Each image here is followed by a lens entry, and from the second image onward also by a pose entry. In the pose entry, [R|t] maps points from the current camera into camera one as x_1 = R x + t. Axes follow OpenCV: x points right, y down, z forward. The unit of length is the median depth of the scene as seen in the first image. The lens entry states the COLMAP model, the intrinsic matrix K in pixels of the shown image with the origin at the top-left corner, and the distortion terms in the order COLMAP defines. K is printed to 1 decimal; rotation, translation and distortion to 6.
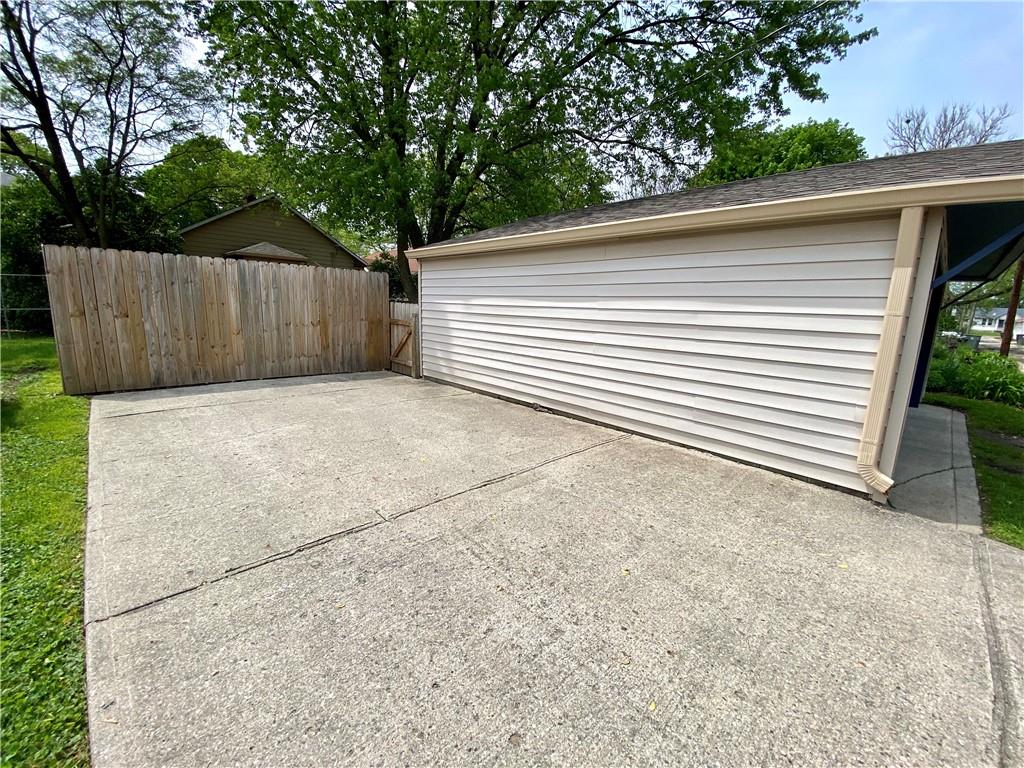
lens RADIAL K [[411.3, 0, 512.0], [0, 411.3, 384.0], [0, 0, 1]] dist [0.019068, -0.019717]
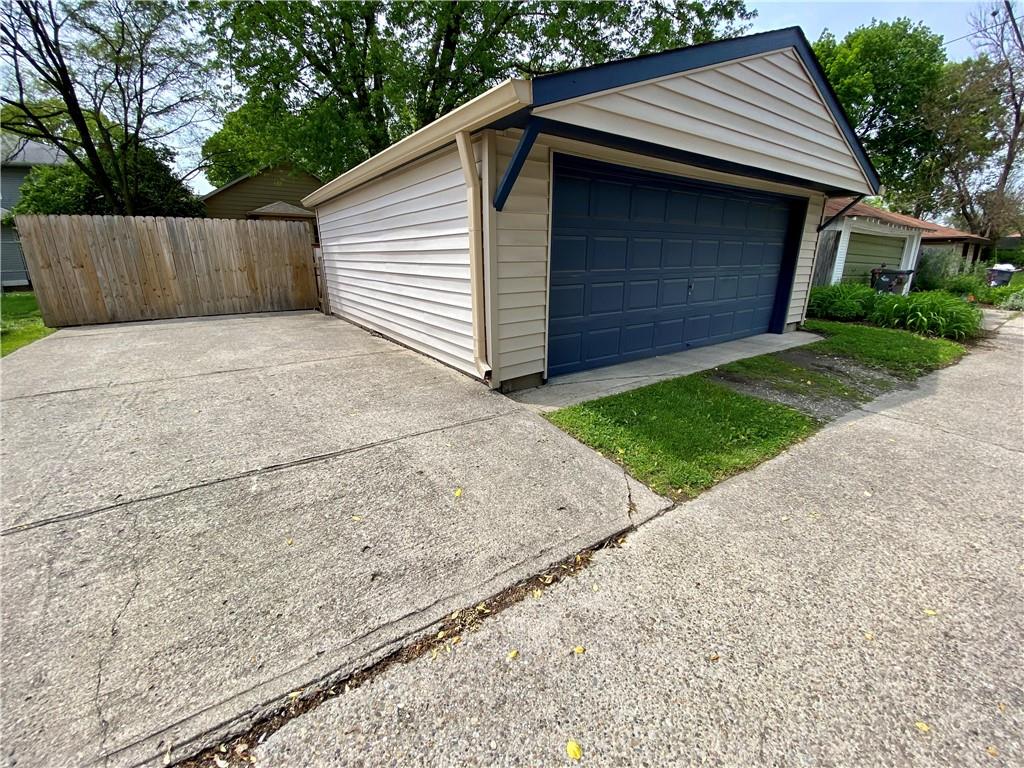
lens RADIAL K [[411.3, 0, 512.0], [0, 411.3, 384.0], [0, 0, 1]] dist [0.019068, -0.019717]
pose [[0.988155, 0.007542, -0.153271, 0.552002], [0.009498, 0.993871, 0.110139, 0.067642], [0.153162, -0.110290, 0.982027, -0.098179]]
